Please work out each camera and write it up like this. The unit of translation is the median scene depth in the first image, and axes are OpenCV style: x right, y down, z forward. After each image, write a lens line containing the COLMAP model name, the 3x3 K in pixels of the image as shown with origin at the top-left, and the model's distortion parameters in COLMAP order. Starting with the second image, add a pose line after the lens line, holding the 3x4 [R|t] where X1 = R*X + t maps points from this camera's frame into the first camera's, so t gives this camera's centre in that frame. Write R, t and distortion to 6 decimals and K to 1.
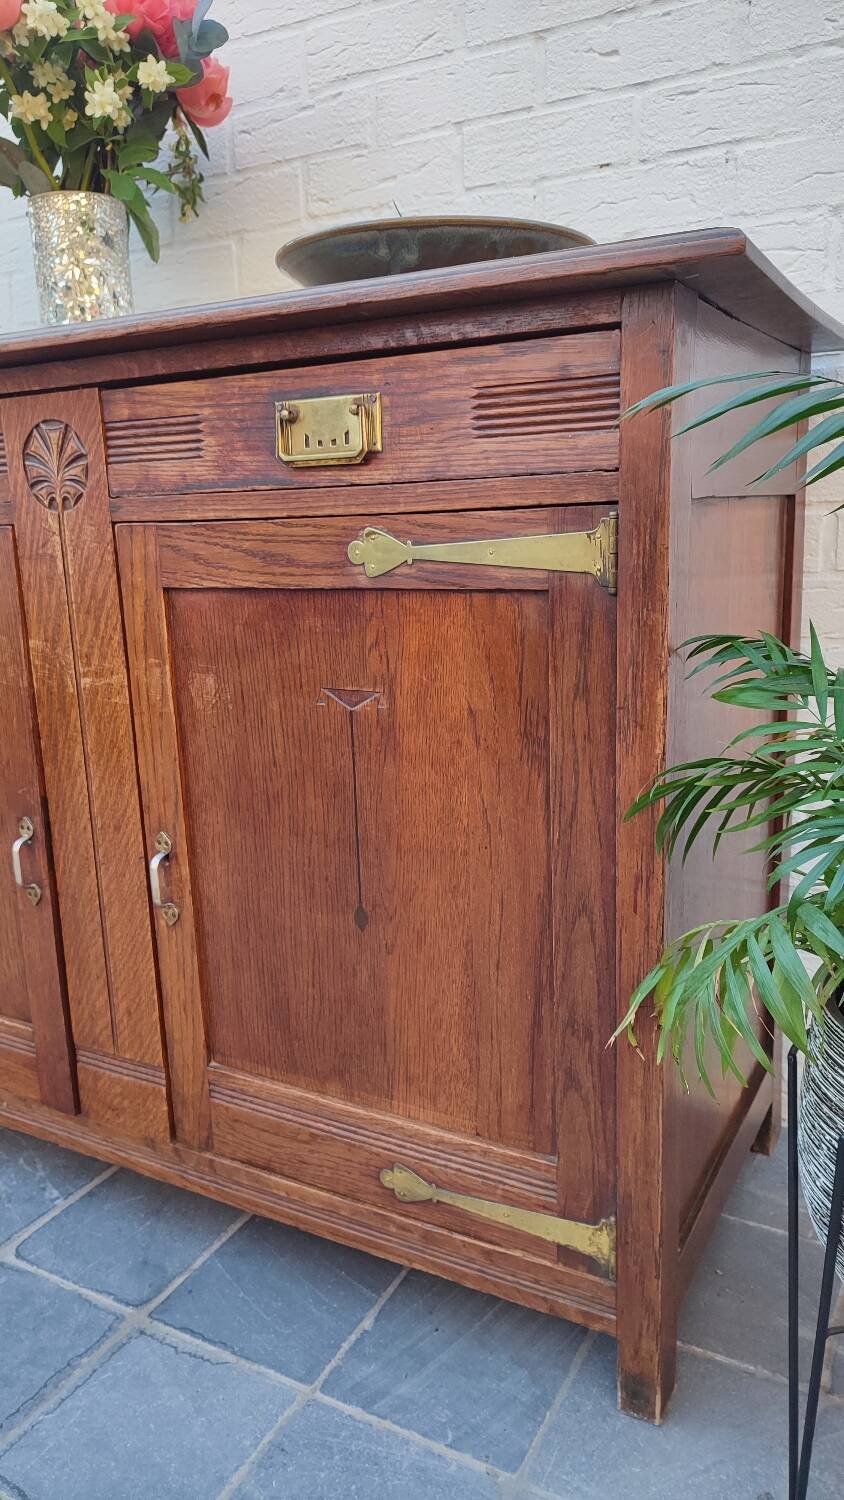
lens RADIAL K [[1077.3, 0, 423.8], [0, 1077.3, 745.0], [0, 0, 1]] dist [0.021022, -0.030396]
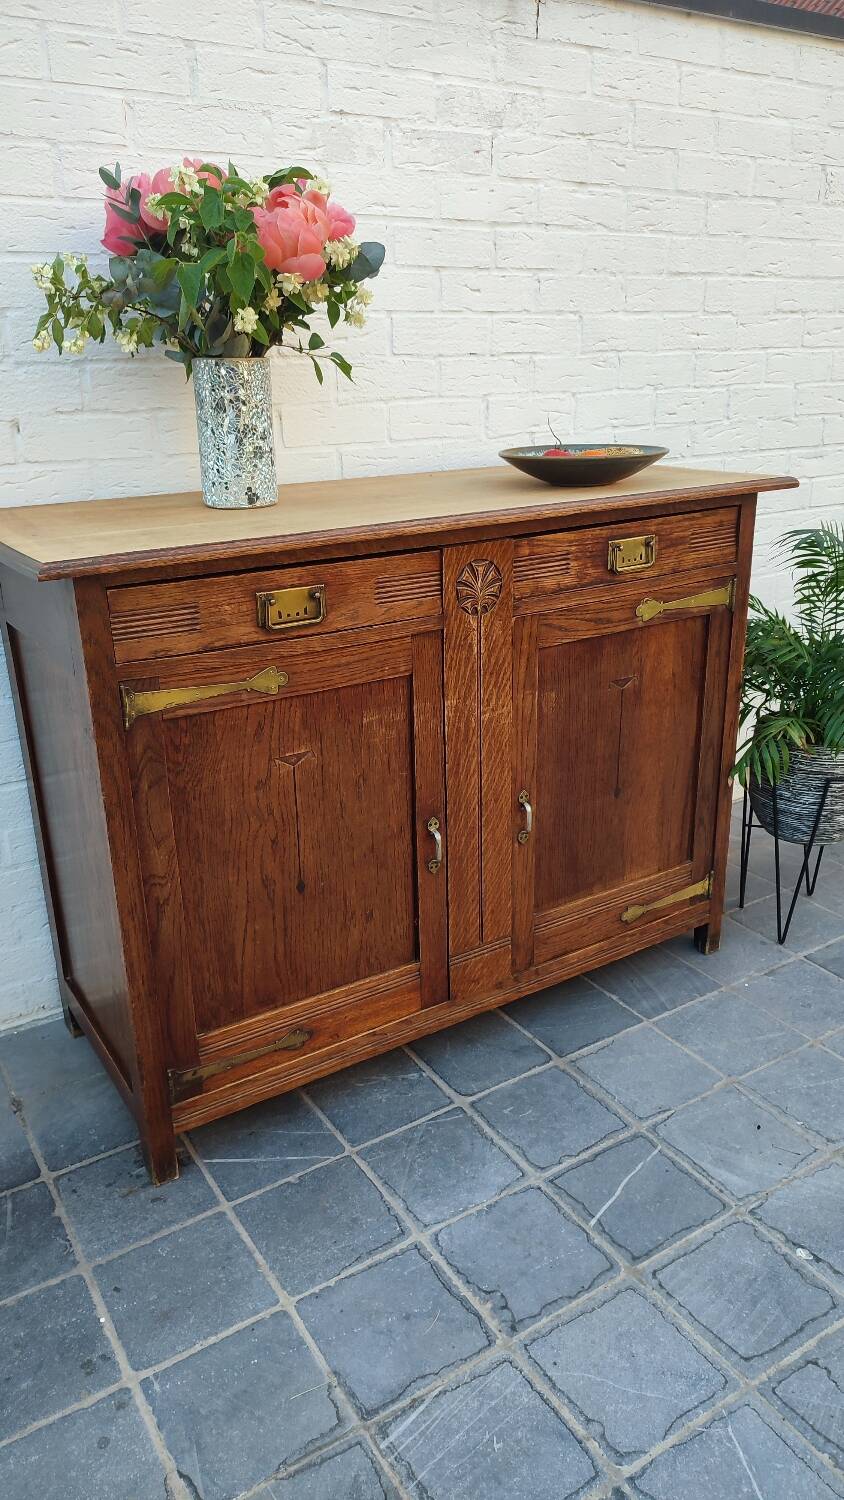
lens RADIAL K [[1071.8, 0, 421.5], [0, 1071.8, 745.0], [0, 0, 1]] dist [0.027241, -0.031693]
pose [[0.488882, -0.279724, 0.826286, -1.757550], [0.194474, 0.958306, 0.209354, -0.385556], [-0.850396, 0.058342, 0.522898, 0.268626]]
